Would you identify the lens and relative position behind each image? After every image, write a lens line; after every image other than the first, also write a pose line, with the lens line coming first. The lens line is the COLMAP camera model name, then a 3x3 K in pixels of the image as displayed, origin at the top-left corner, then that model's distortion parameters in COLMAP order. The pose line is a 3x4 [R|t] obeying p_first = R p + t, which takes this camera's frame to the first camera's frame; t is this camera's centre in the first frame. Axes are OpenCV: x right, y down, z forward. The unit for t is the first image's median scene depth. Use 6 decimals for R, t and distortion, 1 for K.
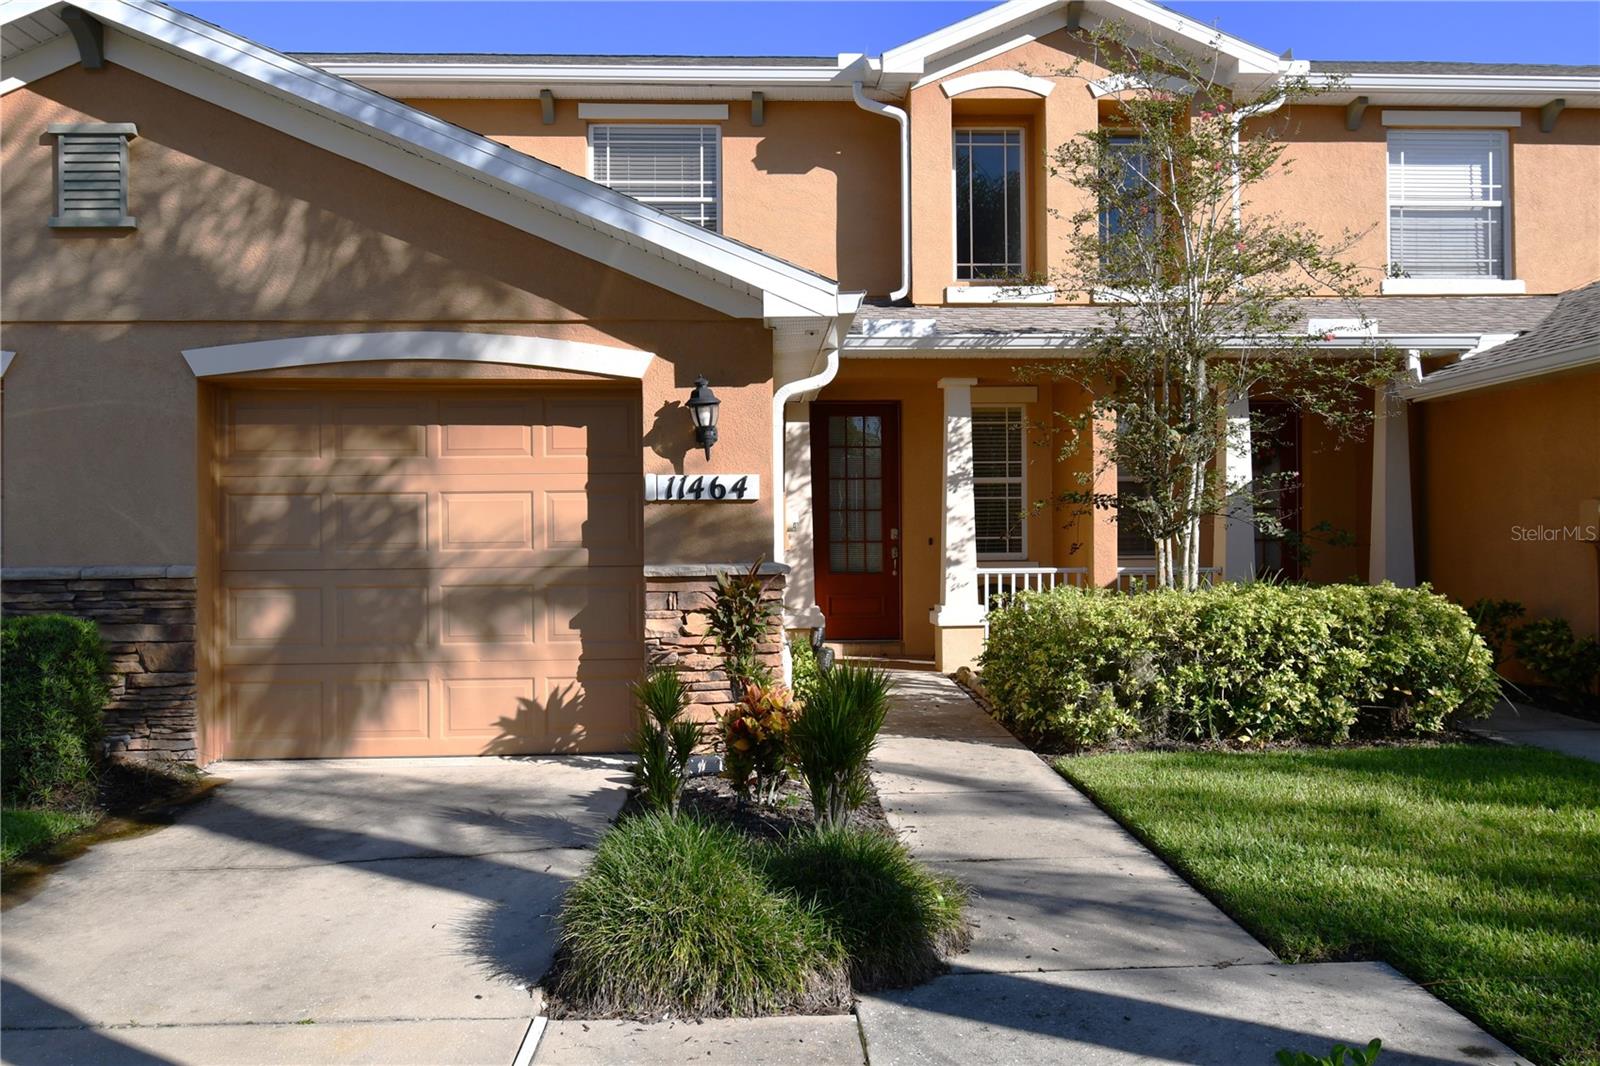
lens RADIAL K [[1164.0, 0, 785.7], [0, 1164.0, 524.8], [0, 0, 1]] dist [-0.027953, 0.037646]
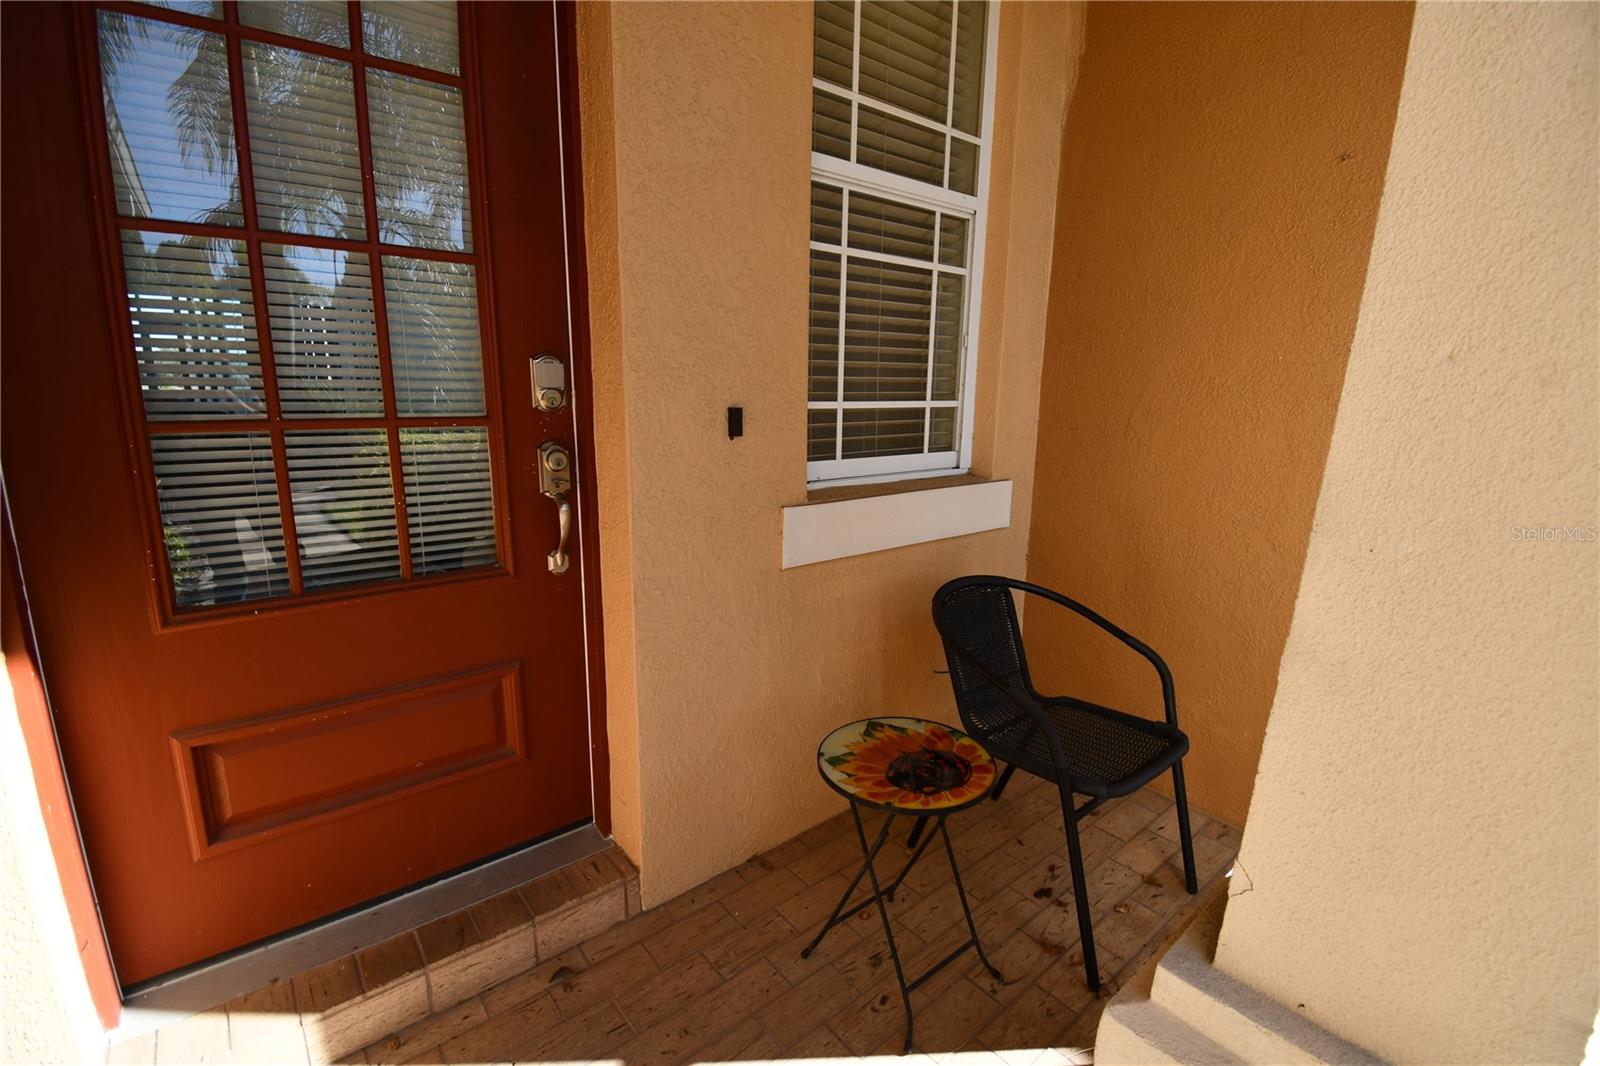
lens RADIAL K [[702.6, 0, 792.9], [0, 702.6, 538.6], [0, 0, 1]] dist [-0.000377, -0.009548]
pose [[0.818617, -0.103456, 0.564946, 0.097813], [-0.018180, 0.978482, 0.205528, 0.015248], [-0.574052, -0.178519, 0.799121, 1.585787]]
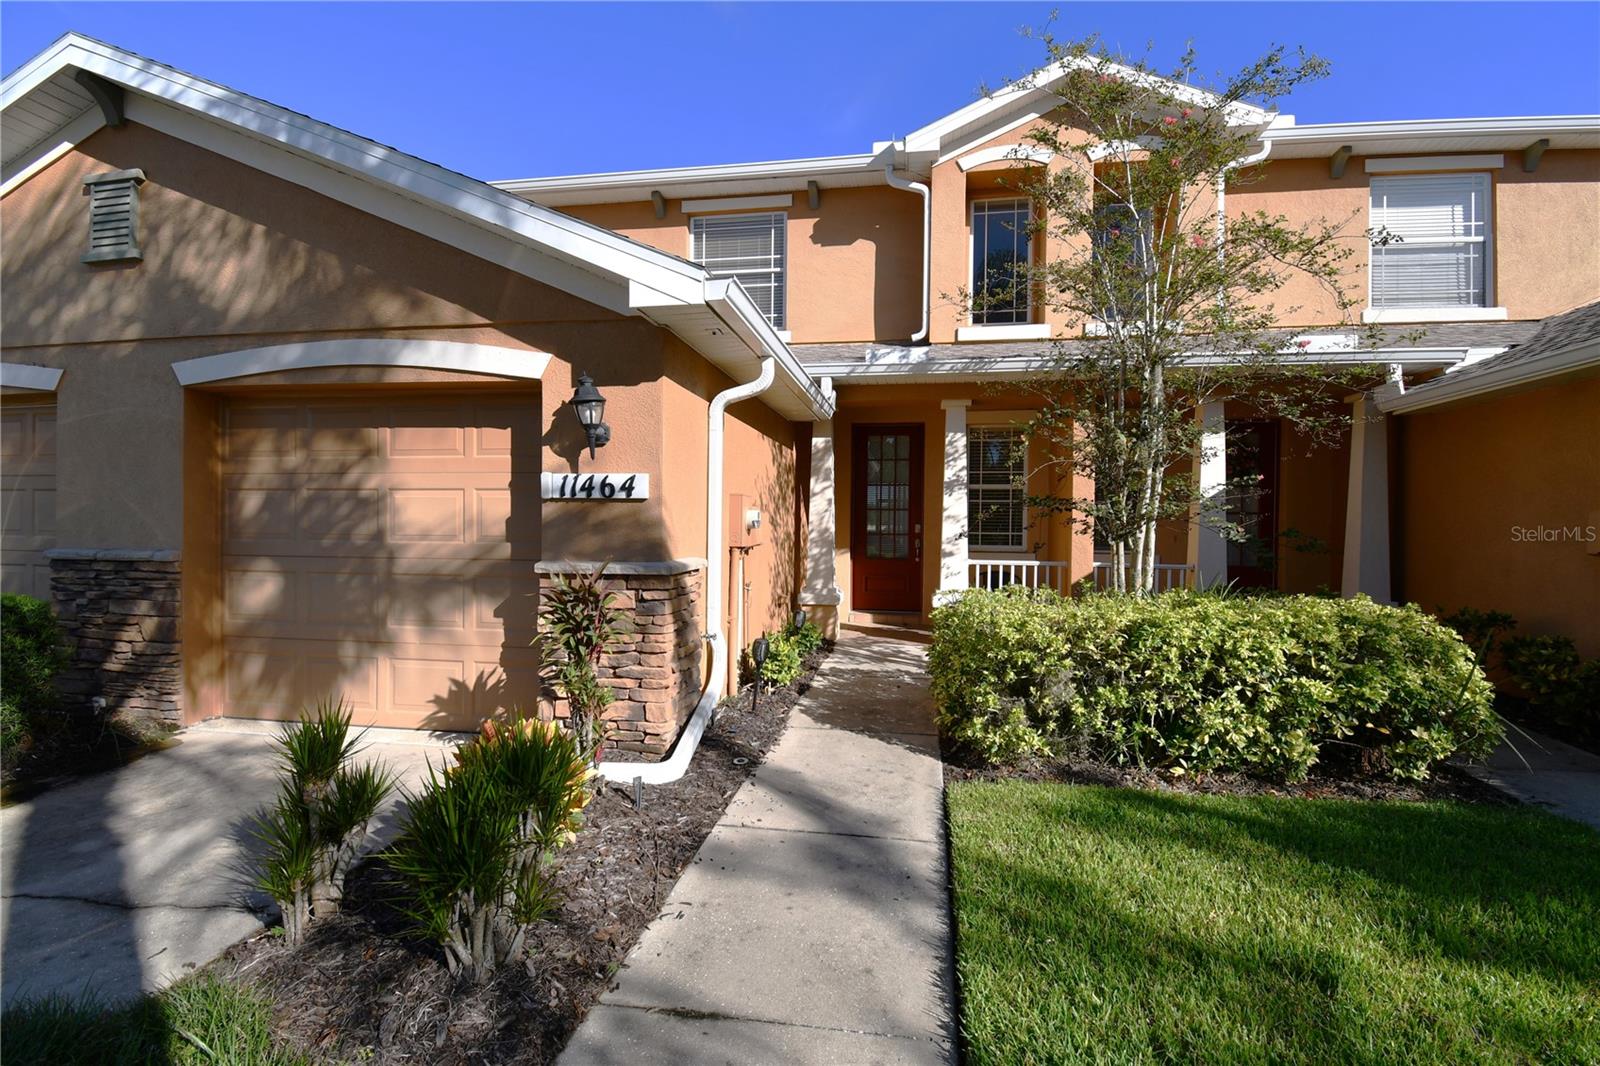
lens RADIAL K [[702.6, 0, 796.7], [0, 702.6, 528.2], [0, 0, 1]] dist [-0.000377, -0.009548]
pose [[0.980418, 0.019610, -0.195948, 0.209646], [-0.016165, 0.999686, 0.019162, -0.009394], [0.196262, -0.015620, 0.980427, 0.412226]]
